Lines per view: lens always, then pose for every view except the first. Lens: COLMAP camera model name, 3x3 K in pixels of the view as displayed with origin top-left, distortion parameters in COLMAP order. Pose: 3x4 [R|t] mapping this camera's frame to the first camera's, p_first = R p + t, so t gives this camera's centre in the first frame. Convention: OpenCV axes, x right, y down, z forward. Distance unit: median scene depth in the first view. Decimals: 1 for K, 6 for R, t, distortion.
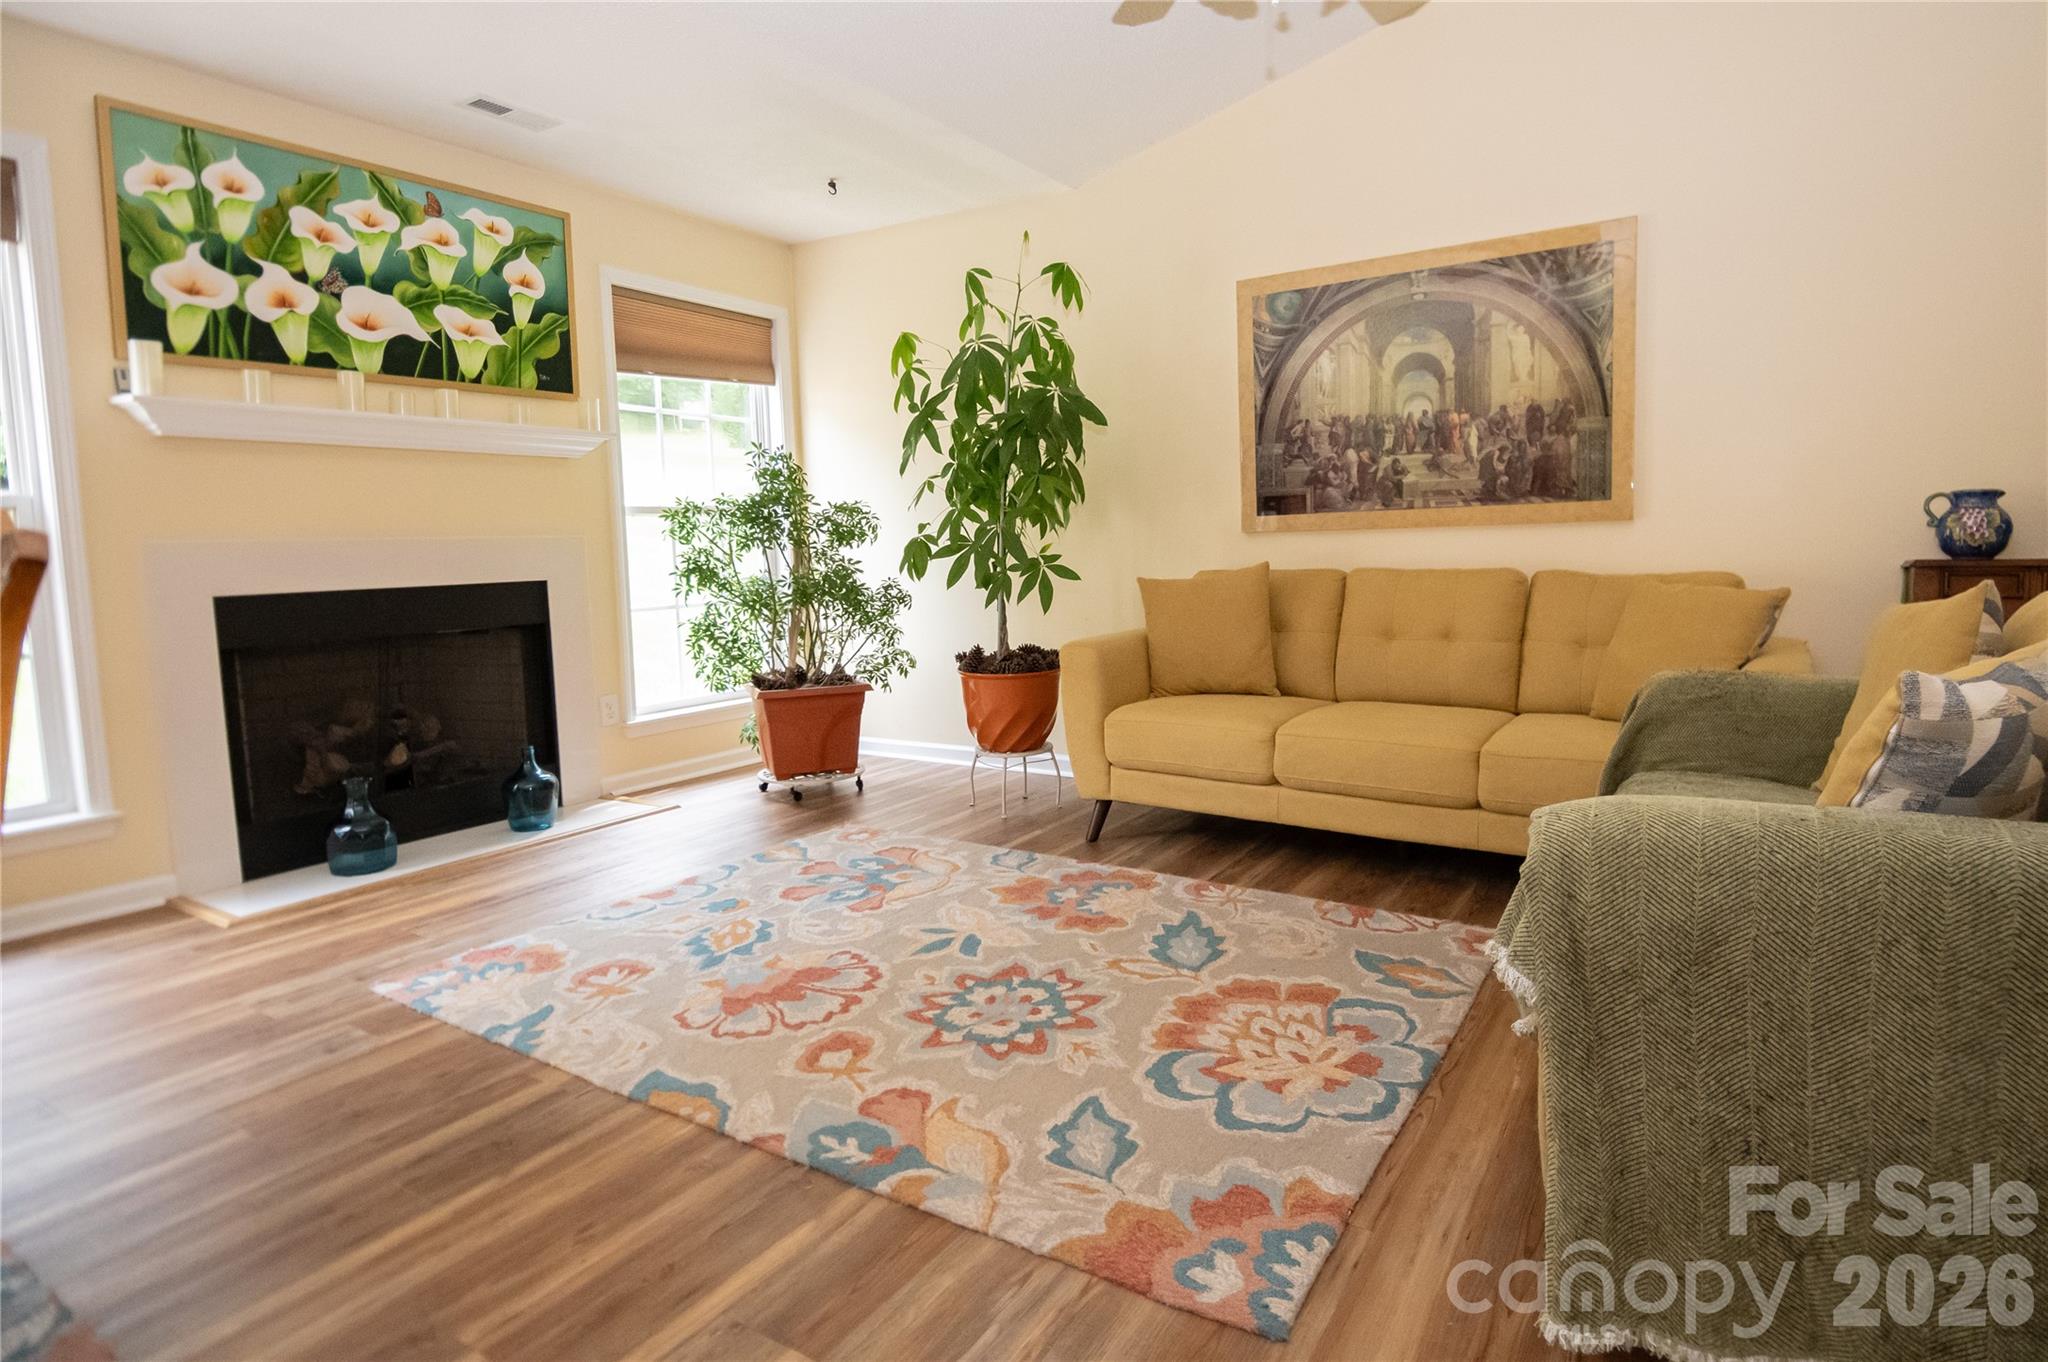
lens RADIAL K [[1075.3, 0, 1109.5], [0, 1075.3, 645.0], [0, 0, 1]] dist [0.026528, -0.035404]
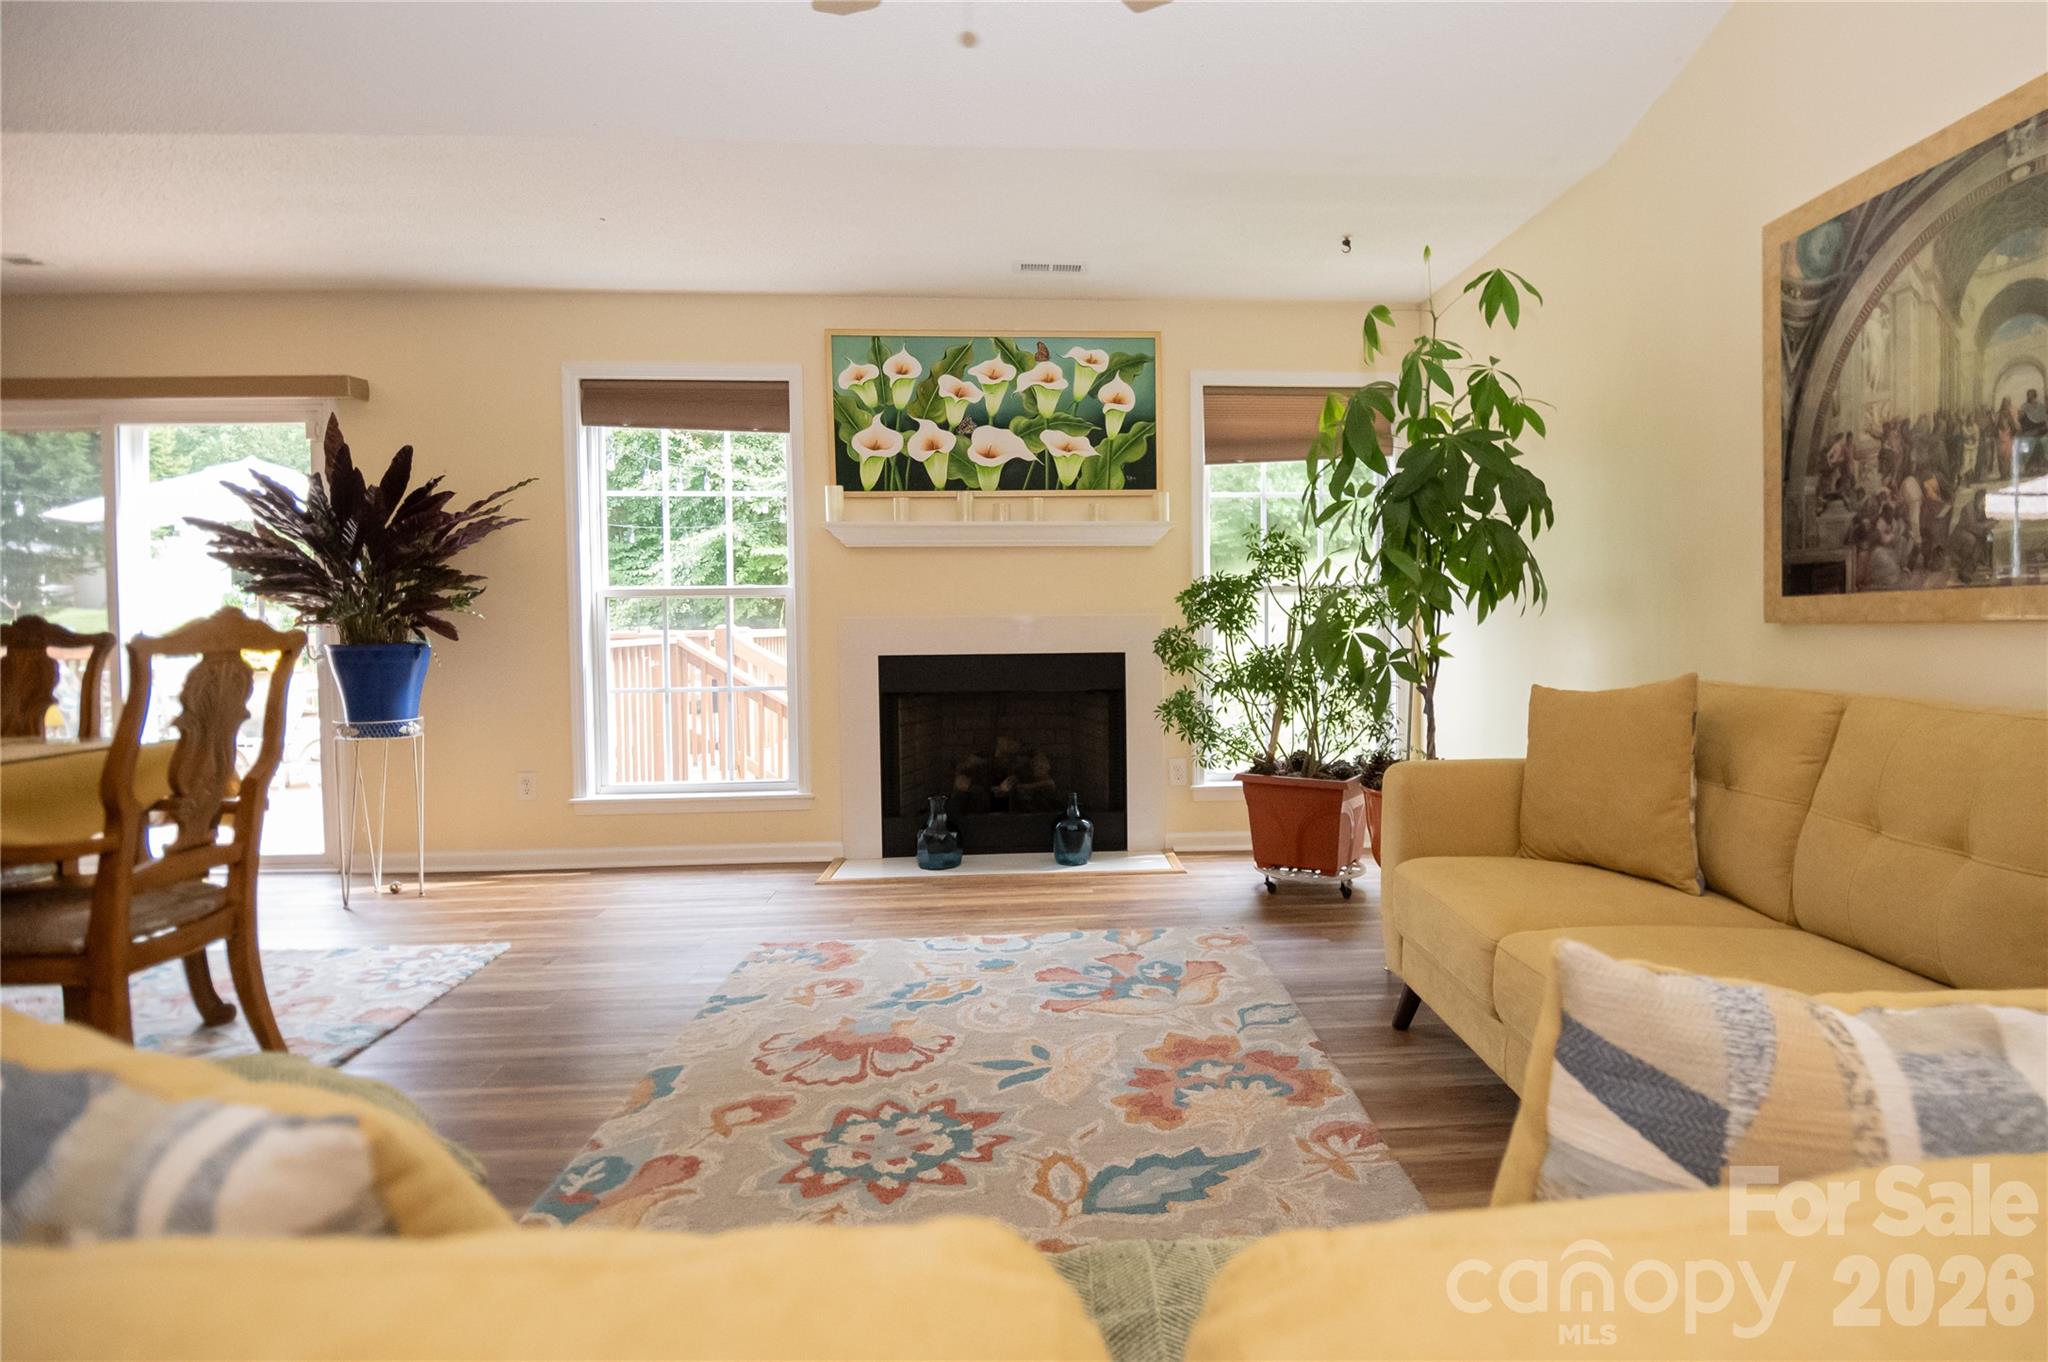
lens RADIAL K [[1083.1, 0, 1119.8], [0, 1083.1, 653.2], [0, 0, 1]] dist [0.023593, -0.025257]
pose [[0.569053, 0.043030, -0.821175, 0.502443], [-0.084369, 0.996415, -0.006253, -0.060609], [0.817962, 0.072840, 0.570643, 0.397349]]
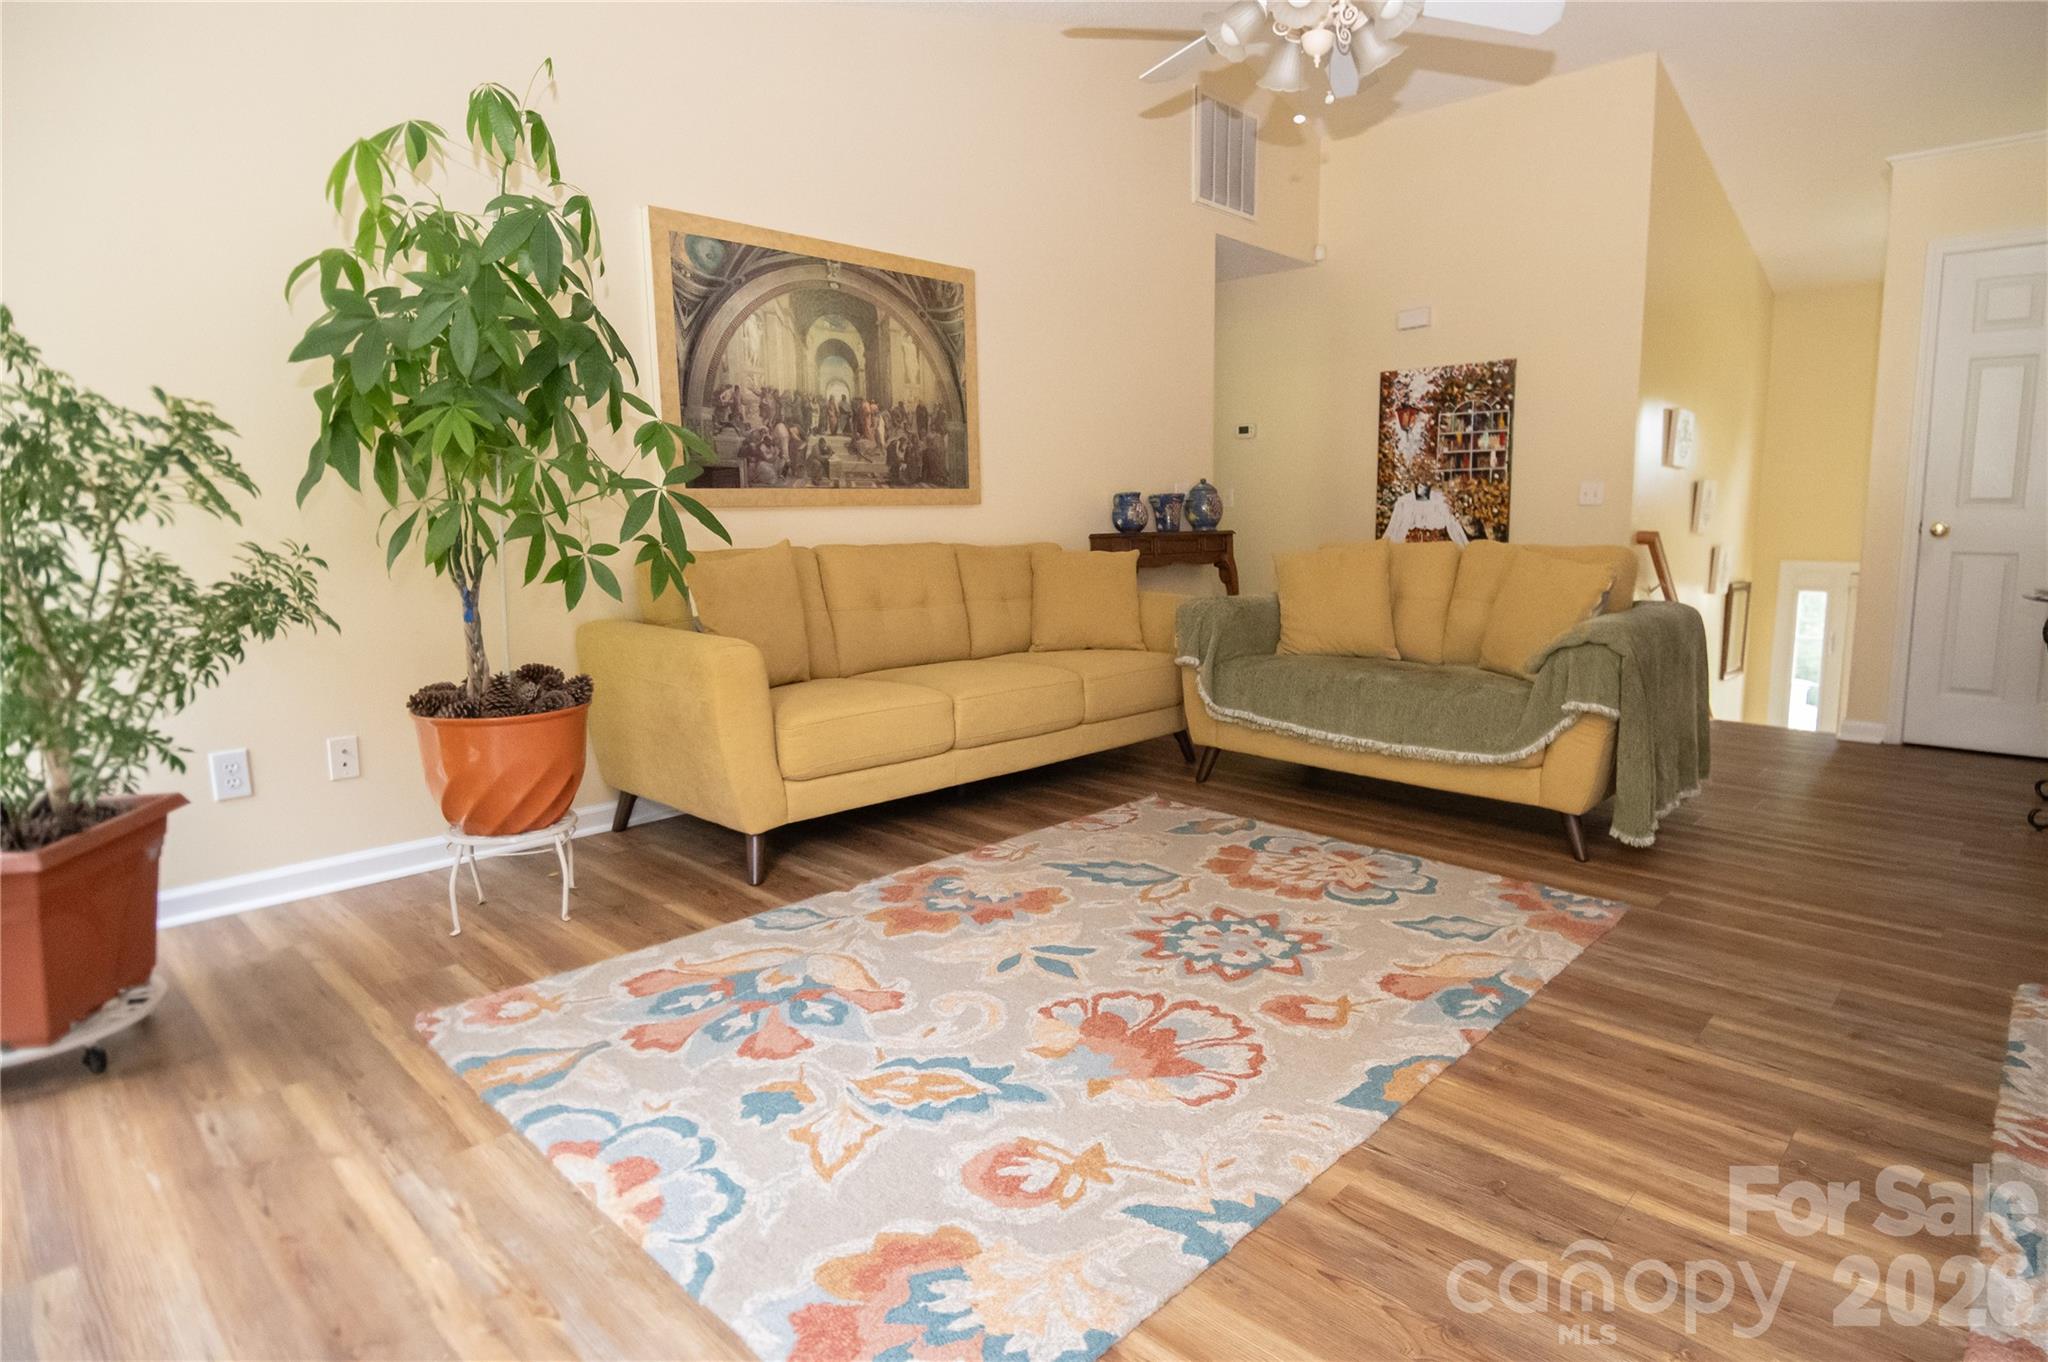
lens RADIAL K [[1075.3, 0, 1109.5], [0, 1075.3, 645.0], [0, 0, 1]] dist [0.026528, -0.035404]
pose [[0.207303, -0.098635, 0.973292, -0.753855], [0.099127, 0.991901, 0.079407, -0.034898], [-0.973242, 0.080018, 0.215402, 0.572585]]
